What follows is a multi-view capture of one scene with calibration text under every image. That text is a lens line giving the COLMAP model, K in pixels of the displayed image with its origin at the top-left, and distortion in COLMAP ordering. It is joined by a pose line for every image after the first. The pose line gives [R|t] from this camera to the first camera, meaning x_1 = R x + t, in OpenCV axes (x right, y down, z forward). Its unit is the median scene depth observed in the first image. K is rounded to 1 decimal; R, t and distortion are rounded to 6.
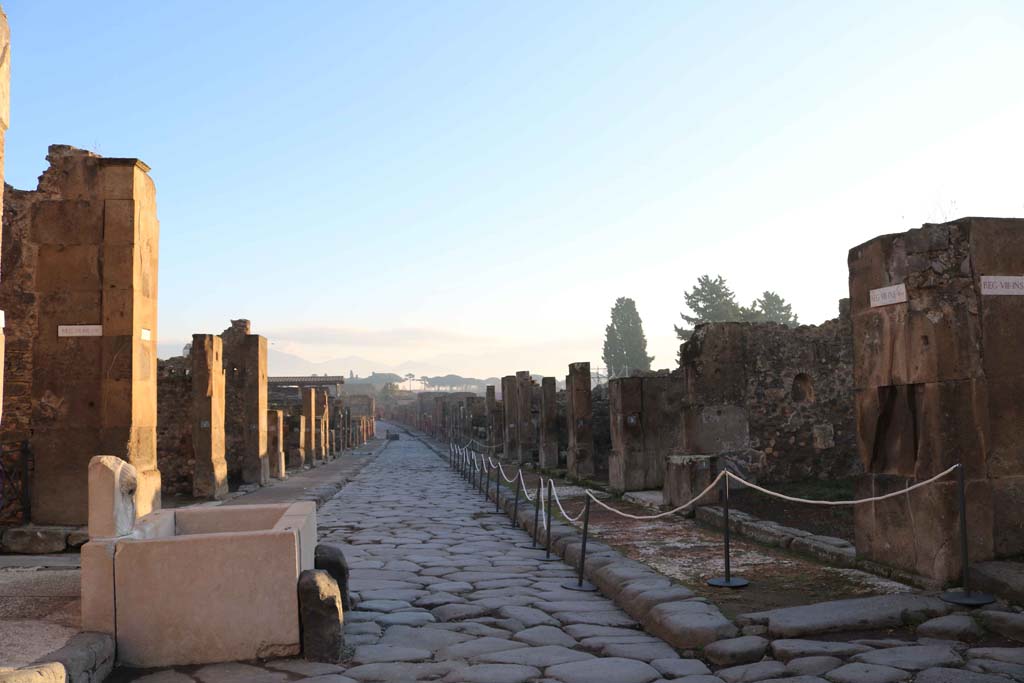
lens RADIAL K [[838.9, 0, 512.0], [0, 838.9, 341.5], [0, 0, 1]] dist [-0.099810, -0.005985]
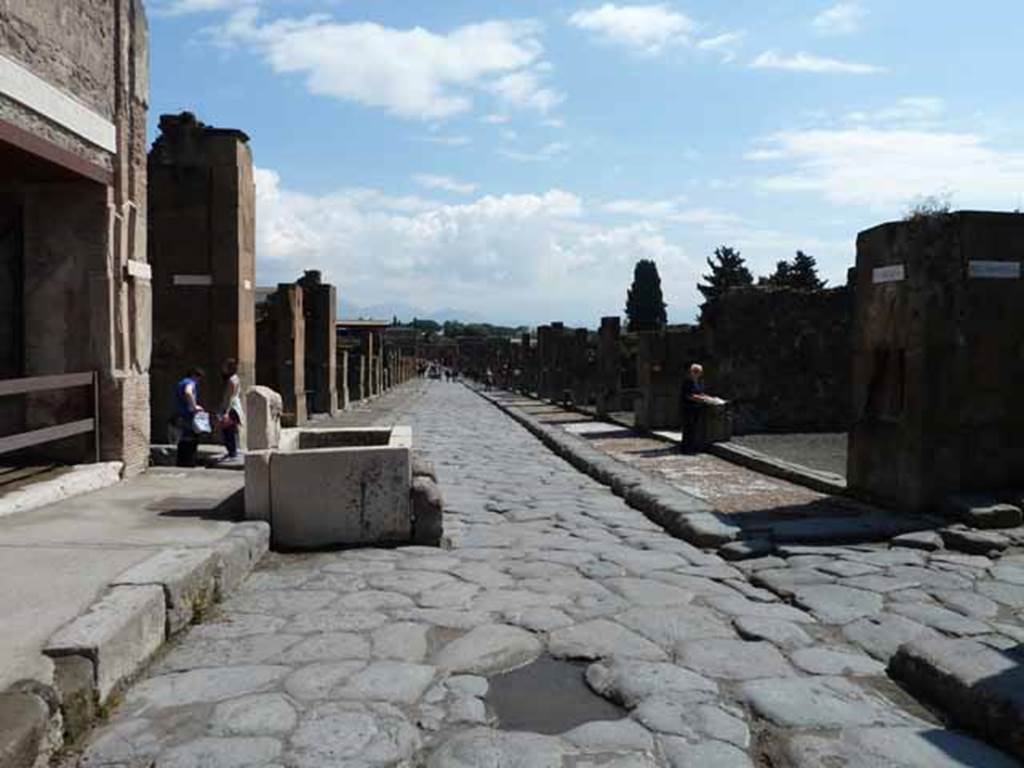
lens RADIAL K [[760.1, 0, 512.0], [0, 760.1, 384.0], [0, 0, 1]] dist [-0.052653, 0.002822]
pose [[0.998934, 0.031175, -0.034048, -0.027902], [-0.026886, 0.992427, 0.119857, -0.006866], [0.037527, -0.118814, 0.992207, -0.071064]]
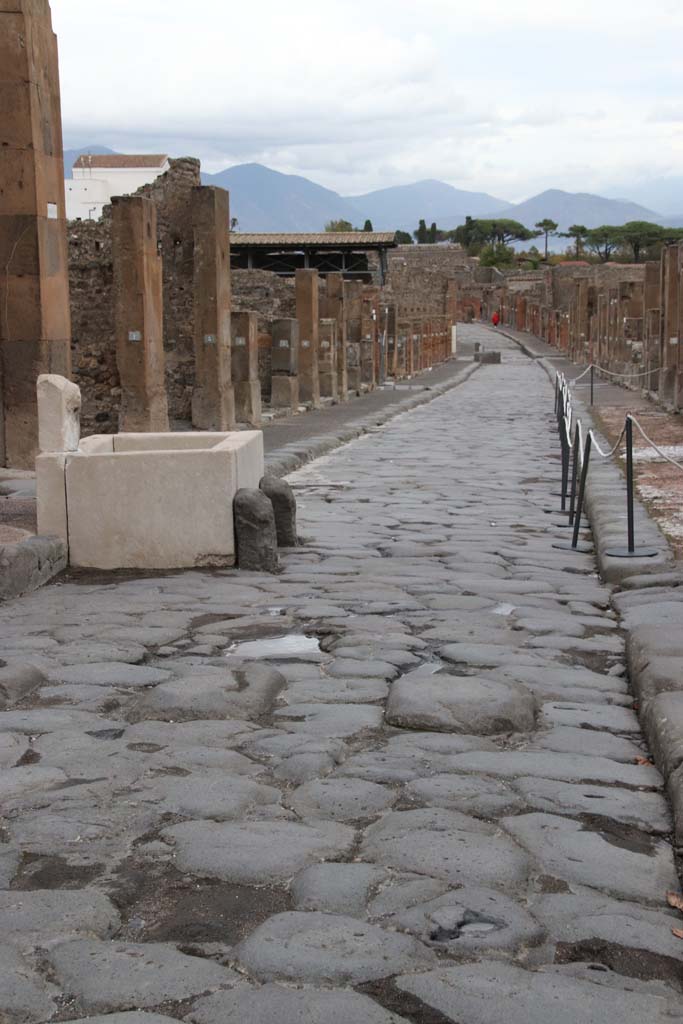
lens RADIAL K [[1780.7, 0, 341.5], [0, 1780.7, 512.0], [0, 0, 1]] dist [0.230048, -0.087575]
pose [[0.972728, 0.041696, -0.228169, 0.177830], [0.004394, 0.980220, 0.197861, -0.063518], [0.231906, -0.193467, 0.953305, -0.513933]]
